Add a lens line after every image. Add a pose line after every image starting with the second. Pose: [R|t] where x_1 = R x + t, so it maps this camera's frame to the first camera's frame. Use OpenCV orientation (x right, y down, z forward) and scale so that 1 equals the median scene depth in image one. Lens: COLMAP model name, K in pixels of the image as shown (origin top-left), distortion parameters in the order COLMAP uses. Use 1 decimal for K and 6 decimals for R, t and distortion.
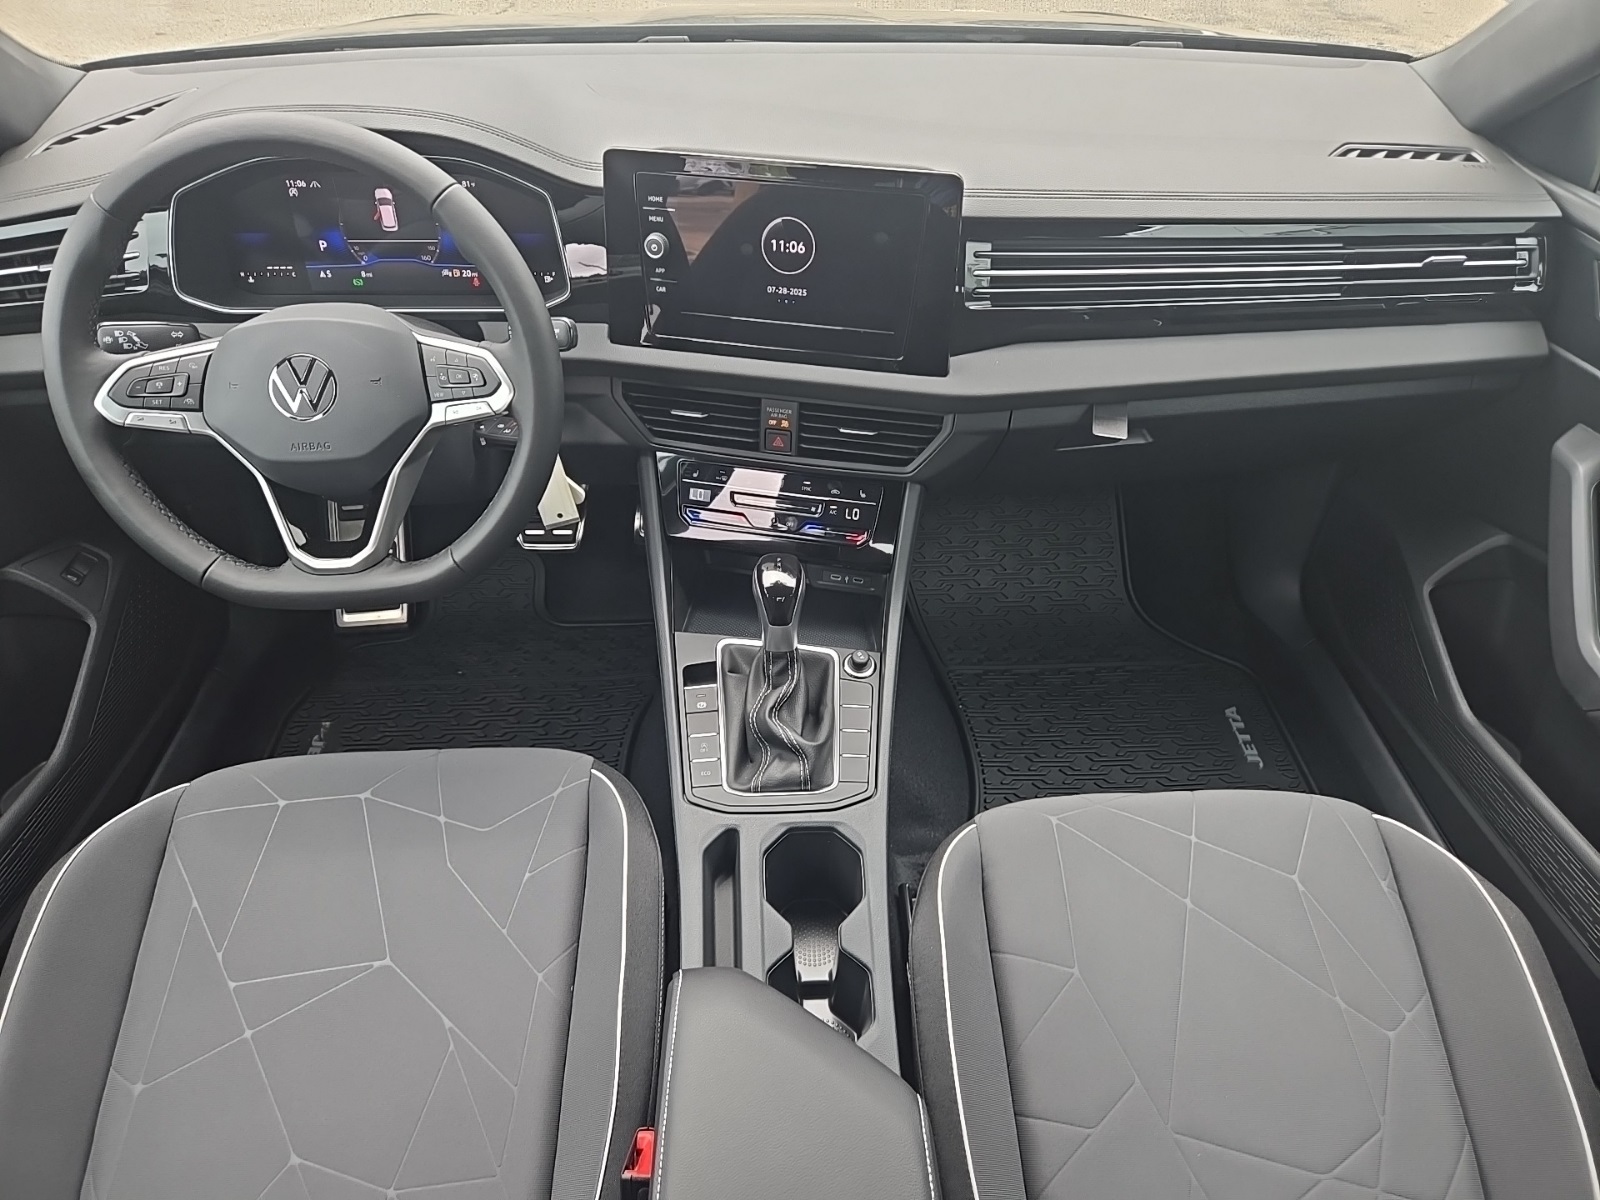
lens RADIAL K [[1074.8, 0, 810.1], [0, 1074.8, 588.2], [0, 0, 1]] dist [0.063914, -0.046197]
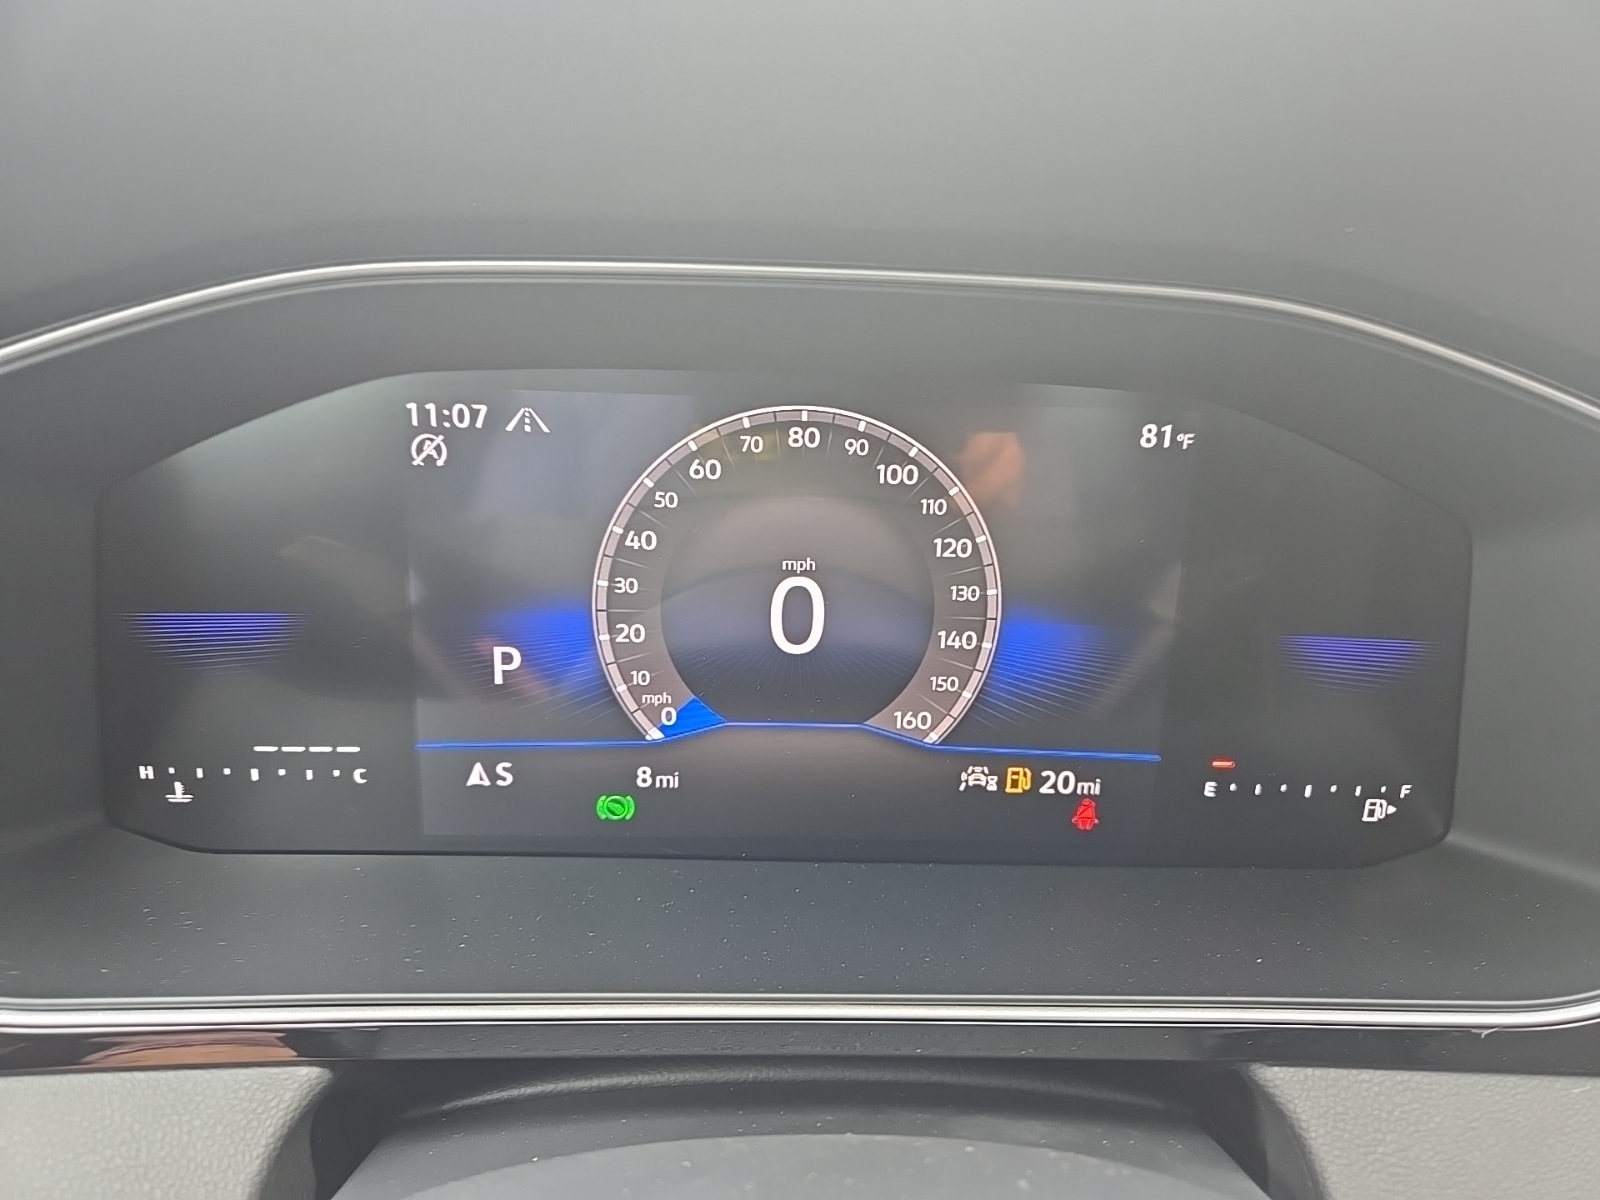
lens RADIAL K [[1074.8, 0, 771.1], [0, 1074.8, 600.6], [0, 0, 1]] dist [0.063914, -0.046197]
pose [[0.999541, 0.030238, 0.001850, -0.407069], [-0.028333, 0.954712, -0.296180, -0.271131], [-0.010722, 0.295991, 0.955130, 0.804252]]
